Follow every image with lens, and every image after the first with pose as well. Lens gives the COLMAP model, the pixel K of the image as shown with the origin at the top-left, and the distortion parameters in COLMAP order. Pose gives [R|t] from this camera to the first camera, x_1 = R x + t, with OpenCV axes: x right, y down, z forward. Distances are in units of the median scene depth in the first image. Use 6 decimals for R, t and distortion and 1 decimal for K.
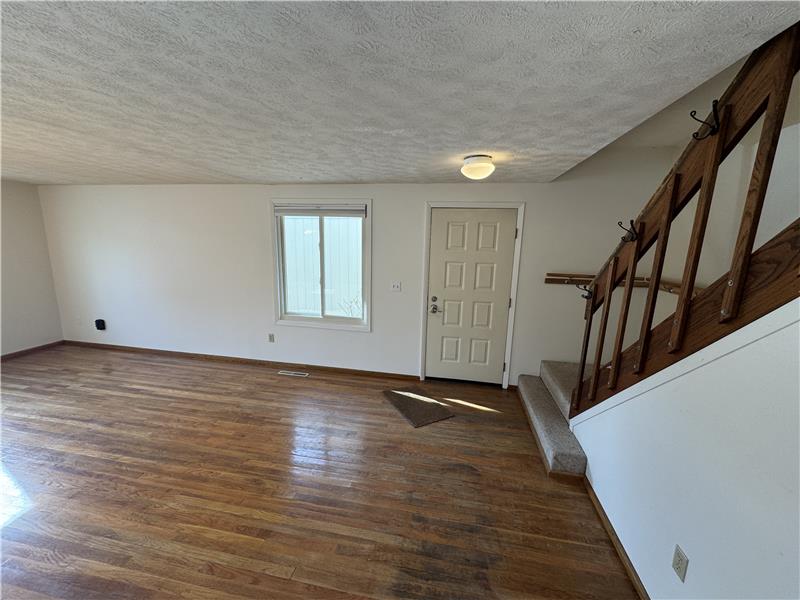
lens RADIAL K [[318.3, 0, 398.1], [0, 318.3, 304.5], [0, 0, 1]] dist [-0.002053, 0.000098]
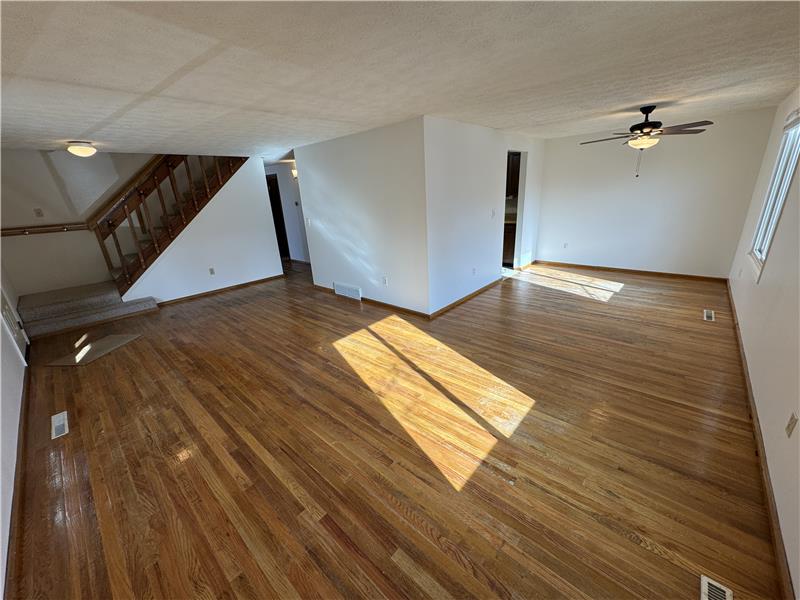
lens RADIAL K [[318.3, 0, 401.6], [0, 318.3, 299.5], [0, 0, 1]] dist [-0.002053, 0.000098]
pose [[-0.855756, -0.144221, 0.496872, -1.375527], [0.134002, 0.865809, 0.482098, -0.236577], [-0.499724, 0.479141, -0.721595, 1.169624]]
